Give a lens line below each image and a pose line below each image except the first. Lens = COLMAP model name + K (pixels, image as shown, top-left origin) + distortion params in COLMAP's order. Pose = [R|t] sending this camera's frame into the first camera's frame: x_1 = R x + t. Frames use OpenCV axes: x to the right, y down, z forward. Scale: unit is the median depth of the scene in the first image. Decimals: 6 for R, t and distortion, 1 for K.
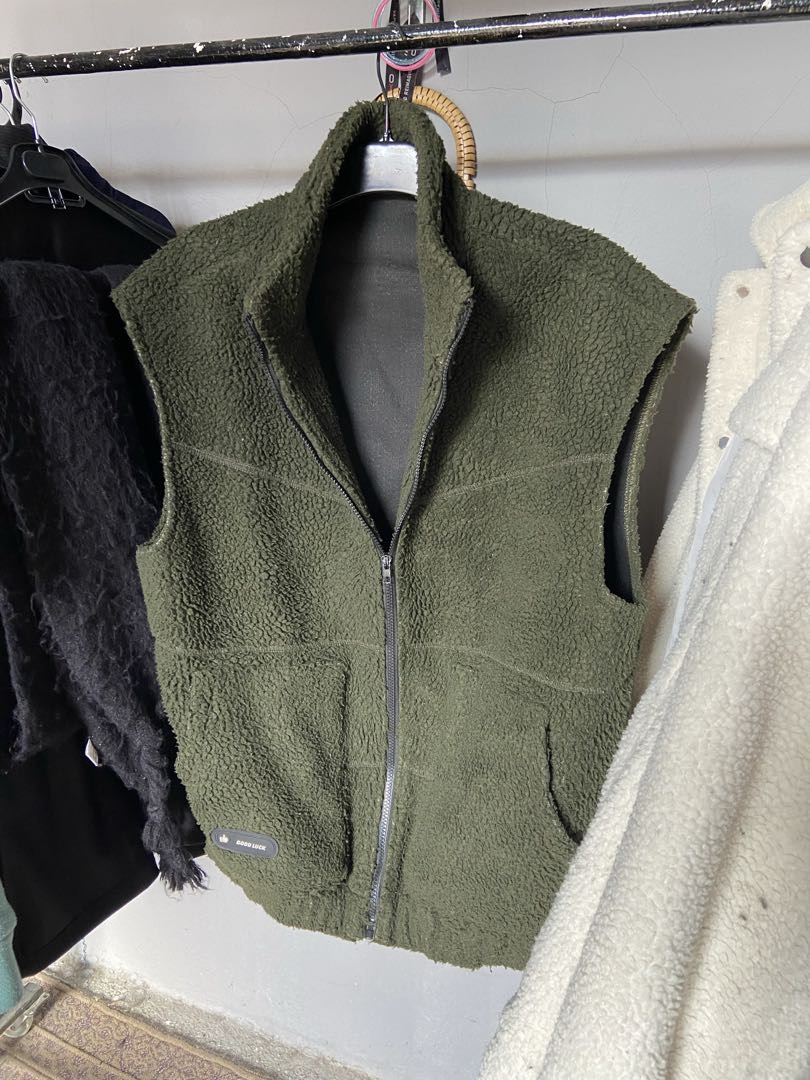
lens RADIAL K [[816.3, 0, 422.9], [0, 816.3, 531.3], [0, 0, 1]] dist [0.083798, -0.117809]
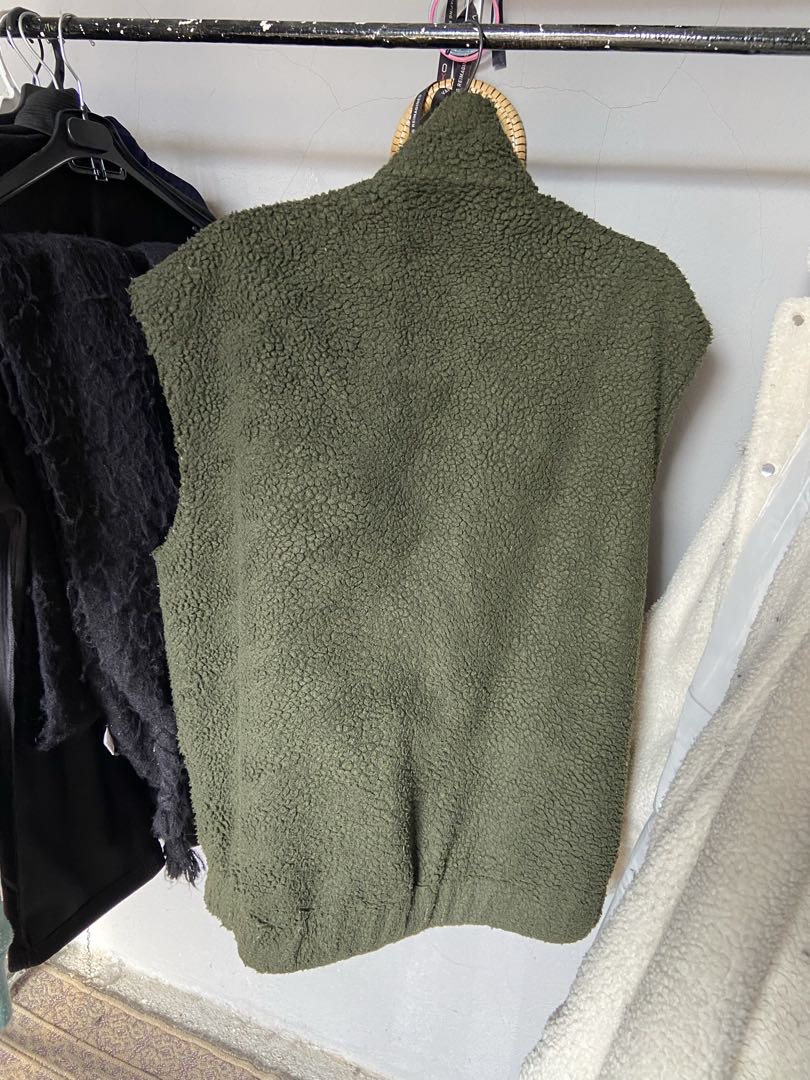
lens RADIAL K [[815.3, 0, 416.5], [0, 815.3, 533.6], [0, 0, 1]] dist [0.107510, -0.139363]
pose [[0.997363, 0.057109, 0.044790, -0.099715], [-0.058529, 0.997802, 0.031057, -0.033227], [-0.042918, -0.033597, 0.998514, 0.005377]]
